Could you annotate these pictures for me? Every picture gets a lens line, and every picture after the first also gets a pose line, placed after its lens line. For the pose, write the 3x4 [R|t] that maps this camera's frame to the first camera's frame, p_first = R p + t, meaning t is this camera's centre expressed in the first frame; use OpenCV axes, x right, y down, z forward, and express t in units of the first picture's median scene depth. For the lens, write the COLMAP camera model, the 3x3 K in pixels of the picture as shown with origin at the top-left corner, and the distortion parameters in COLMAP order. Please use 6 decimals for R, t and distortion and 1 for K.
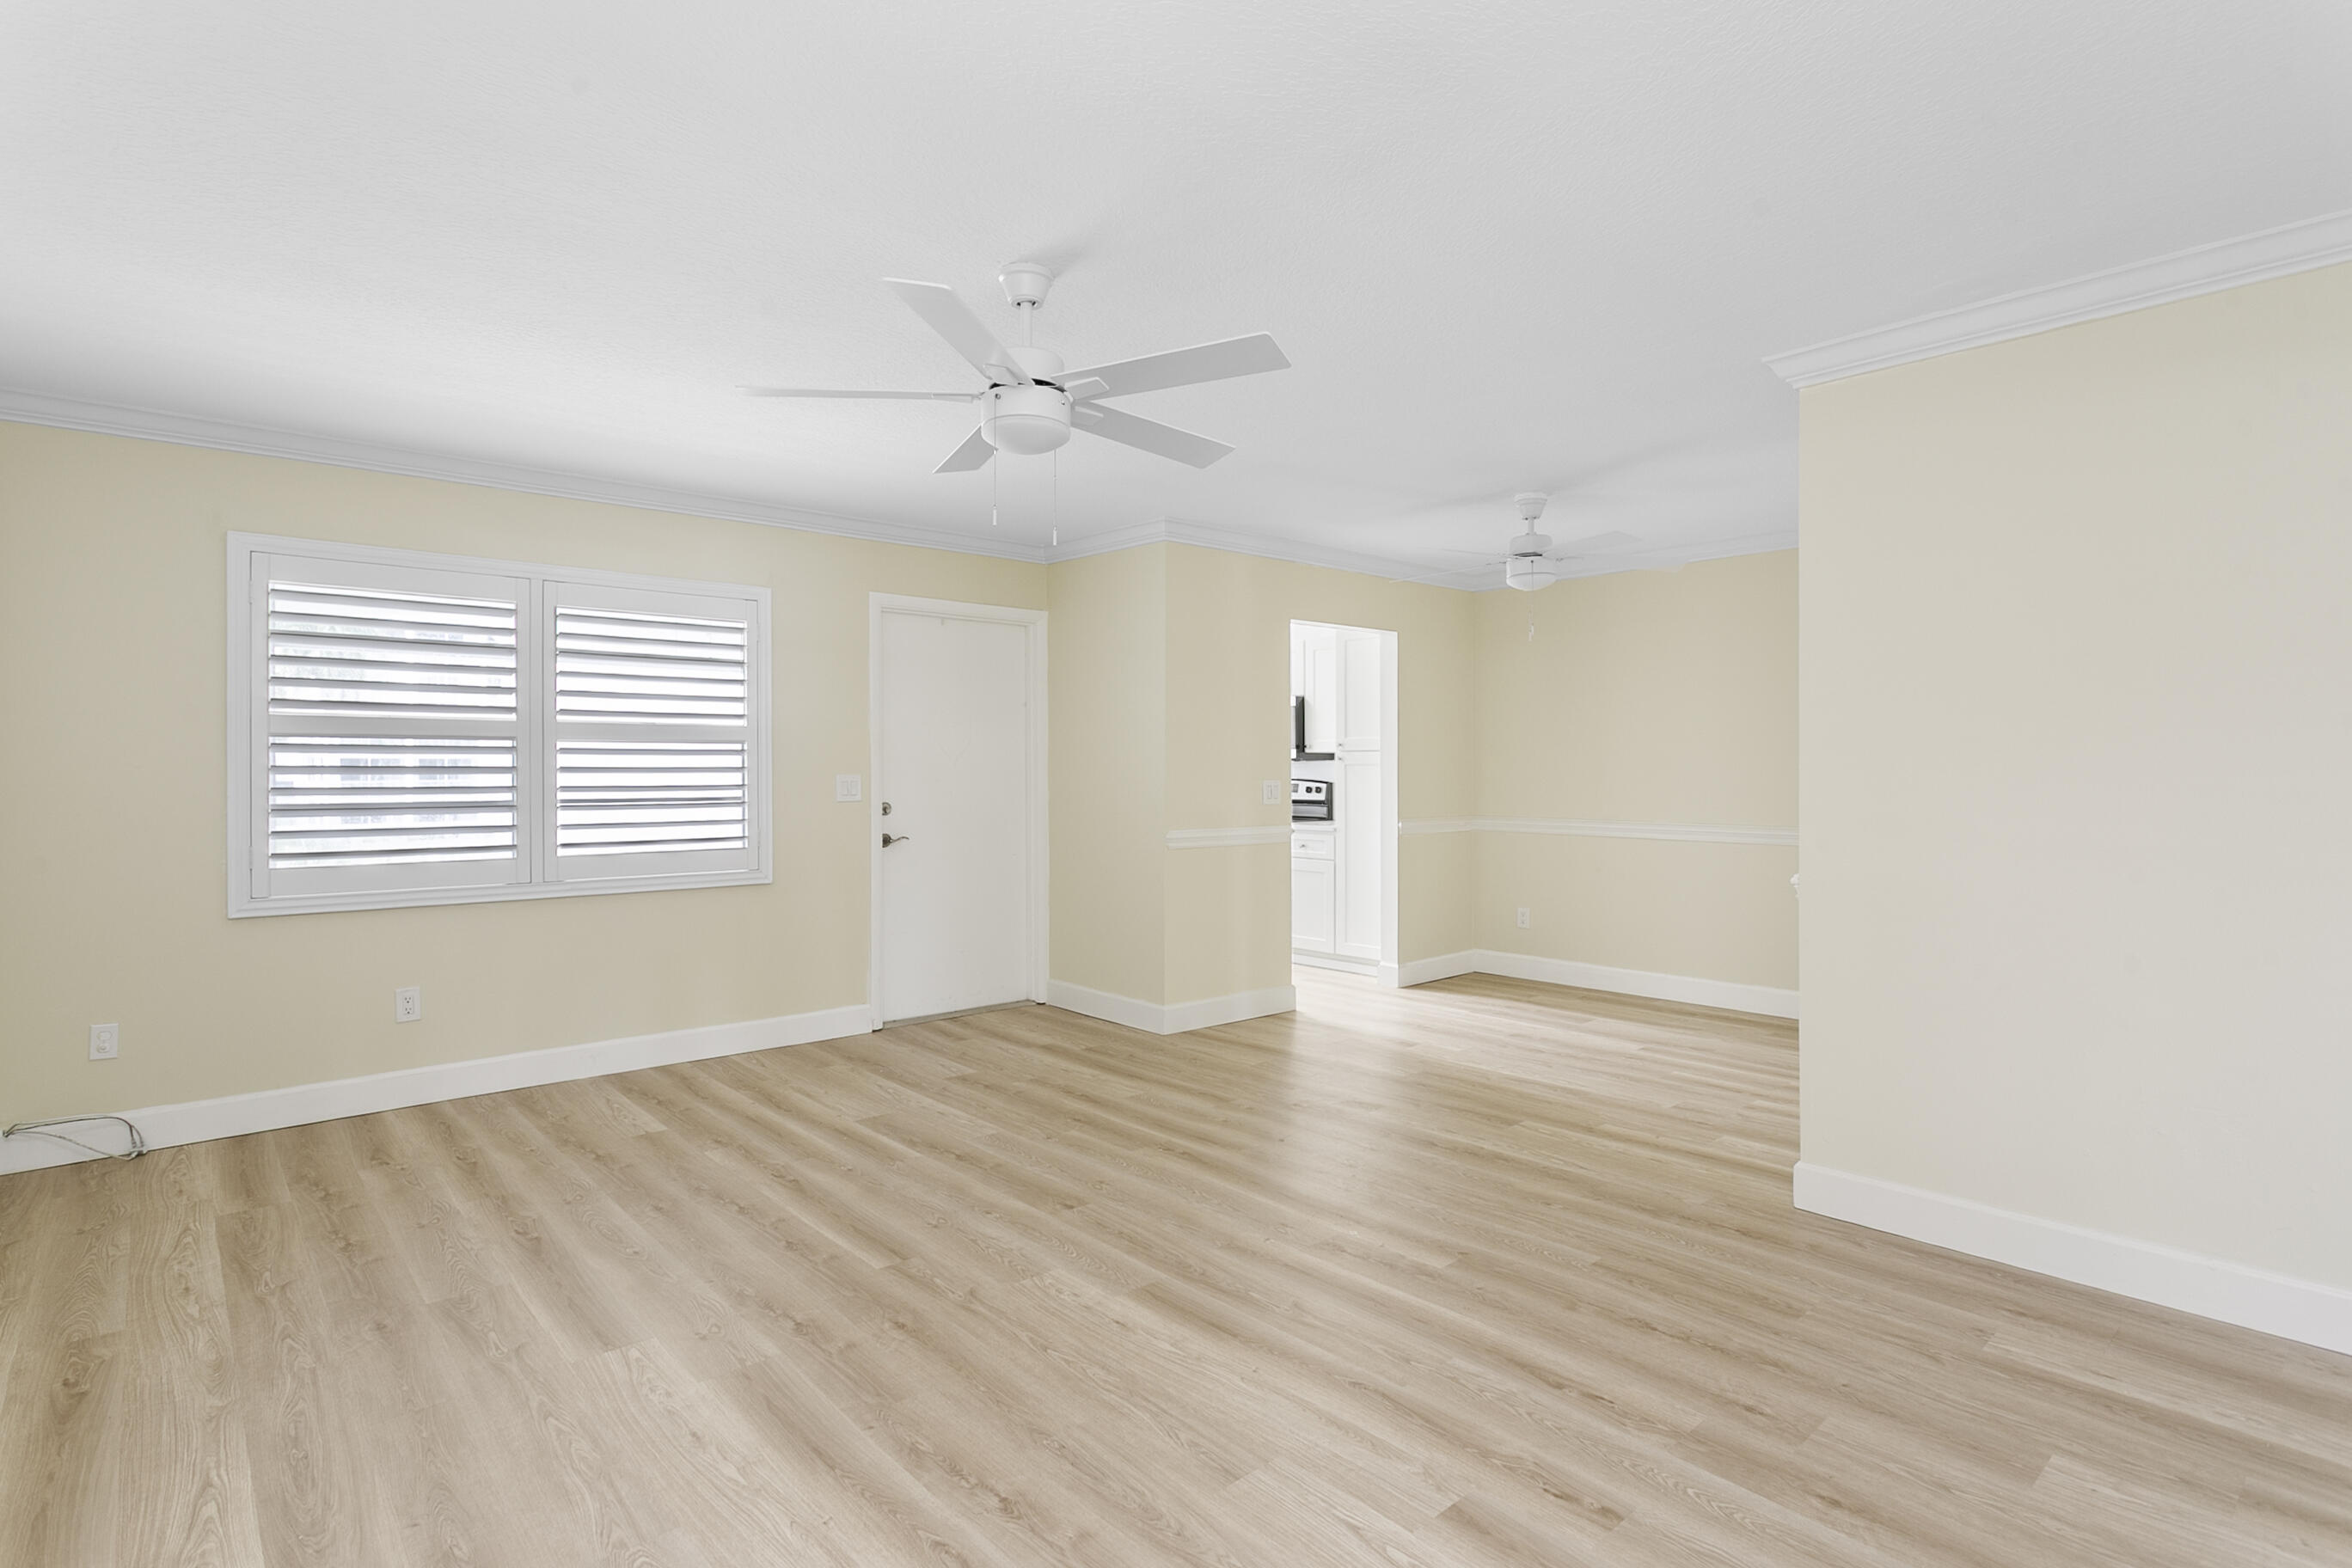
lens RADIAL K [[1180.0, 0, 1166.8], [0, 1180.0, 761.7], [0, 0, 1]] dist [-0.010868, 0.002819]
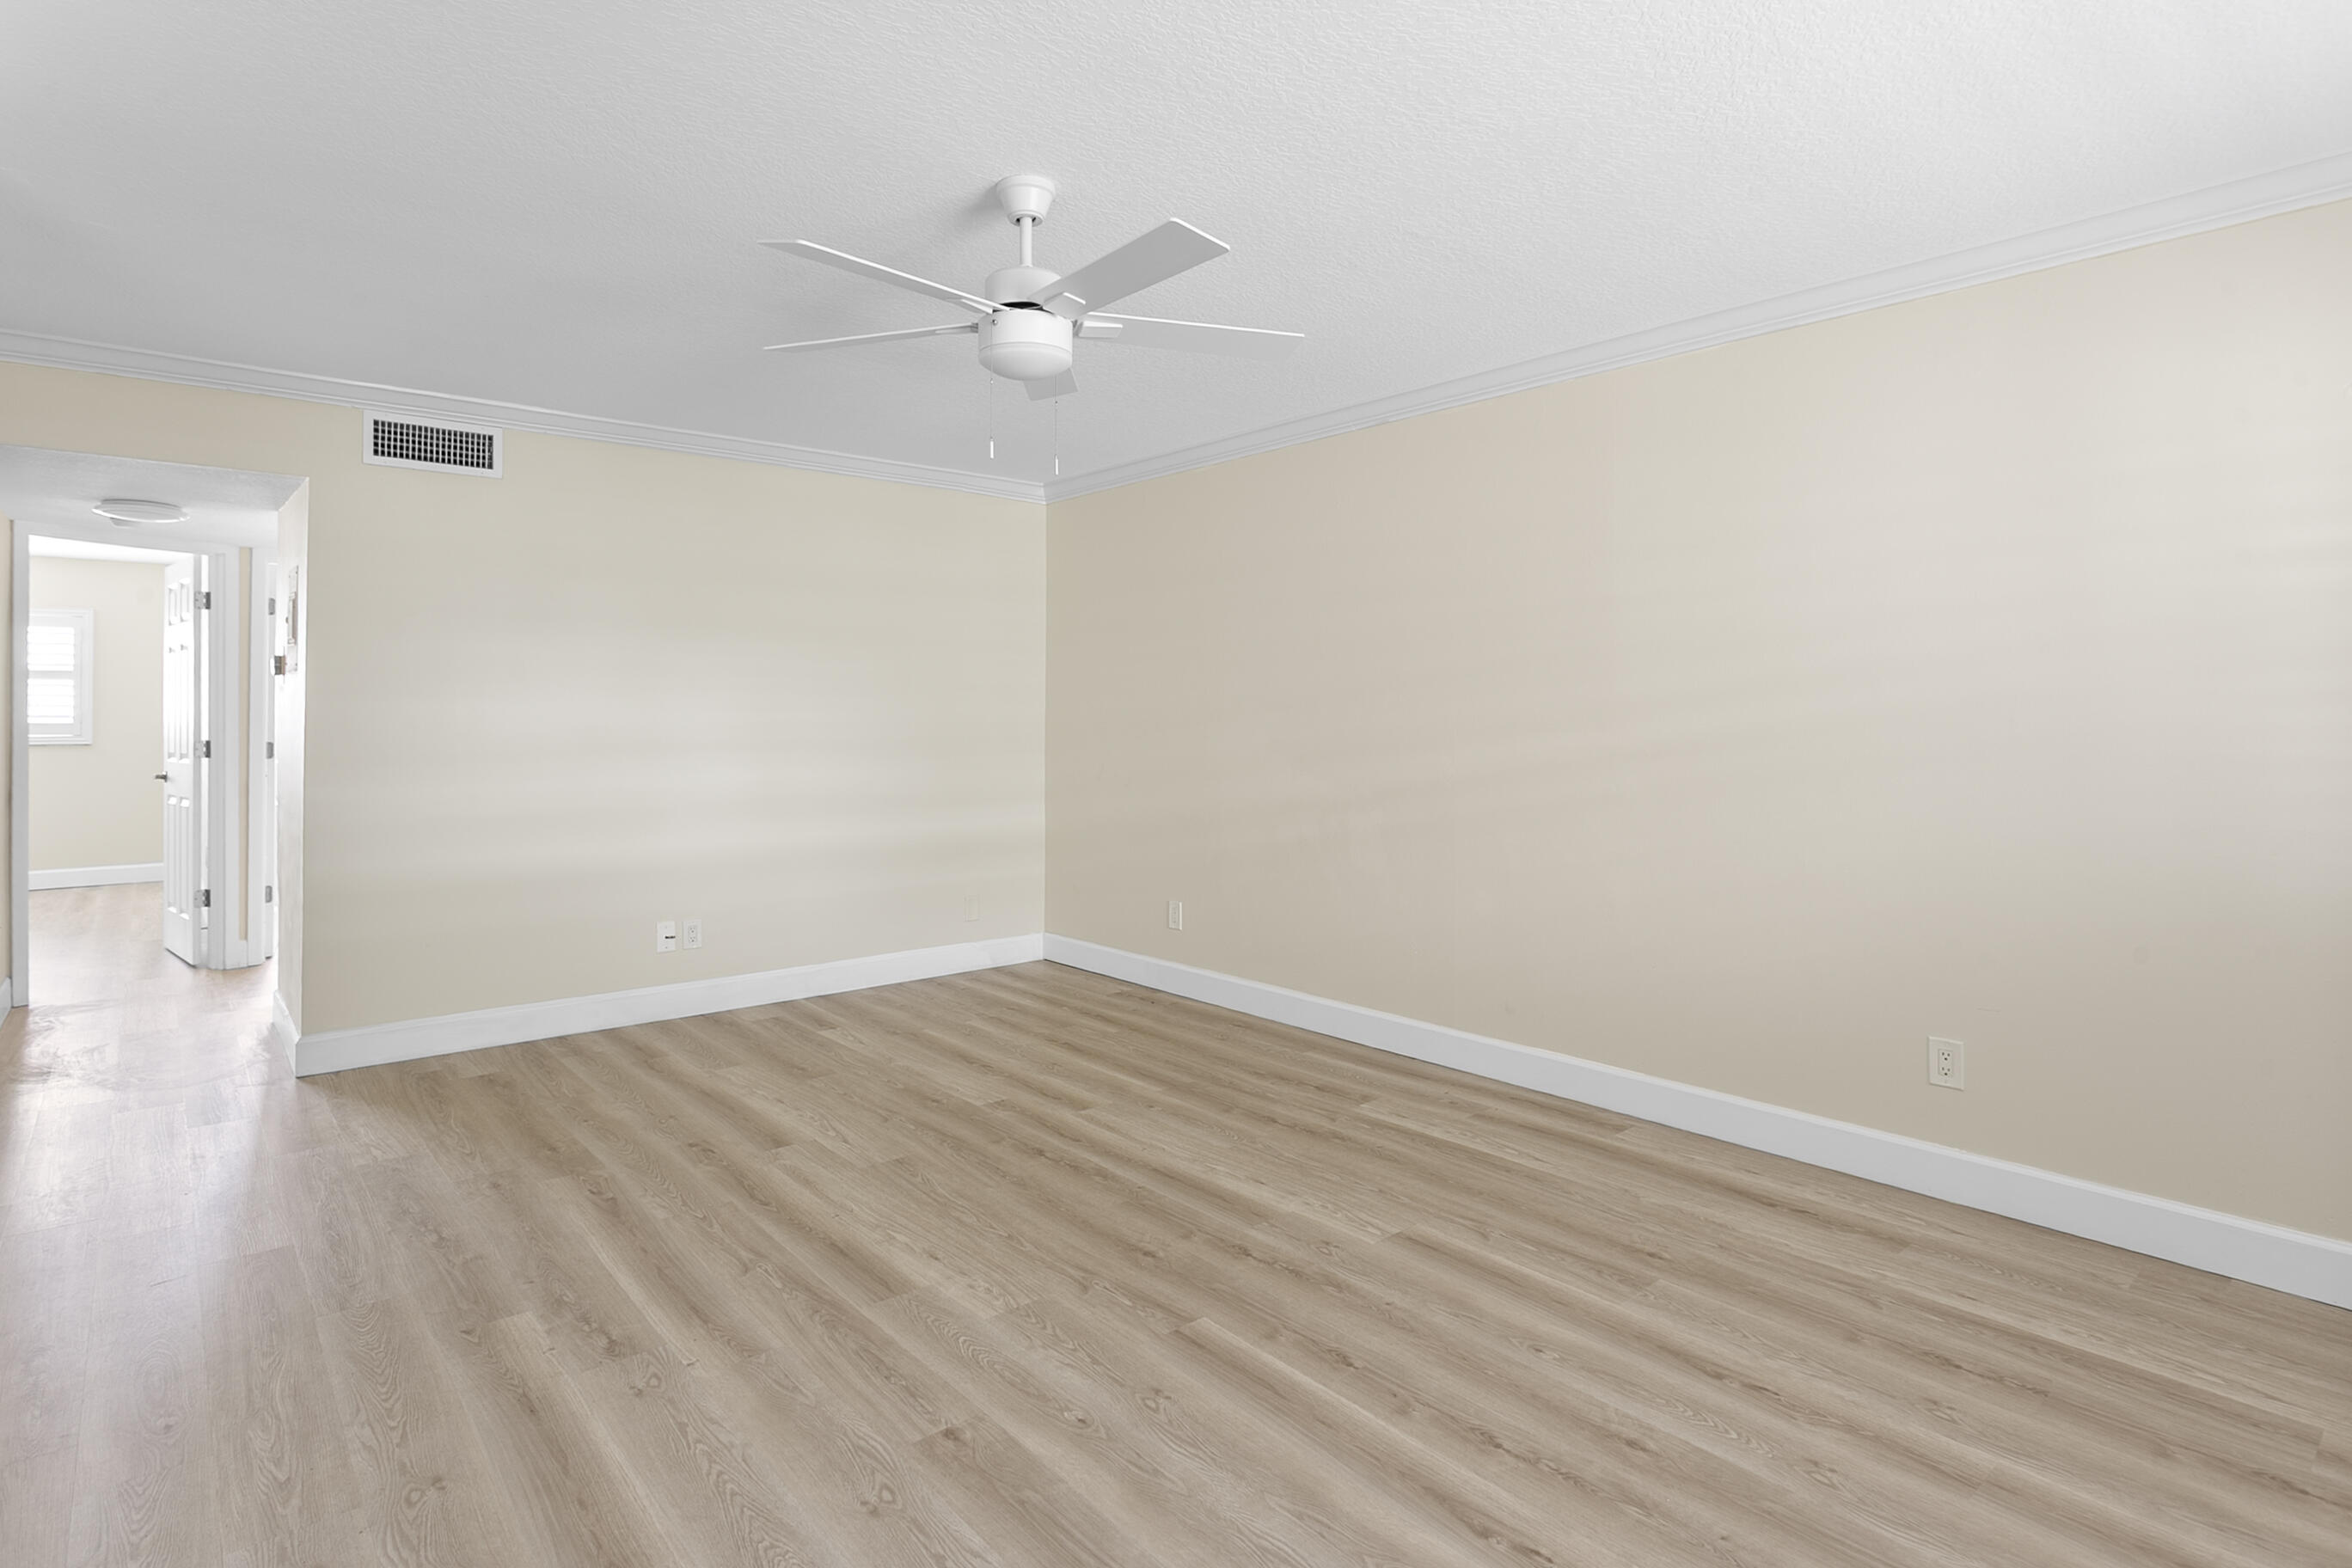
lens RADIAL K [[1180.0, 0, 1166.8], [0, 1180.0, 761.7], [0, 0, 1]] dist [-0.010868, 0.002819]
pose [[-0.999938, 0.000967, 0.011052, -0.180430], [0.001333, 0.999450, 0.033136, 0.010059], [-0.011014, 0.033149, -0.999390, 1.429921]]
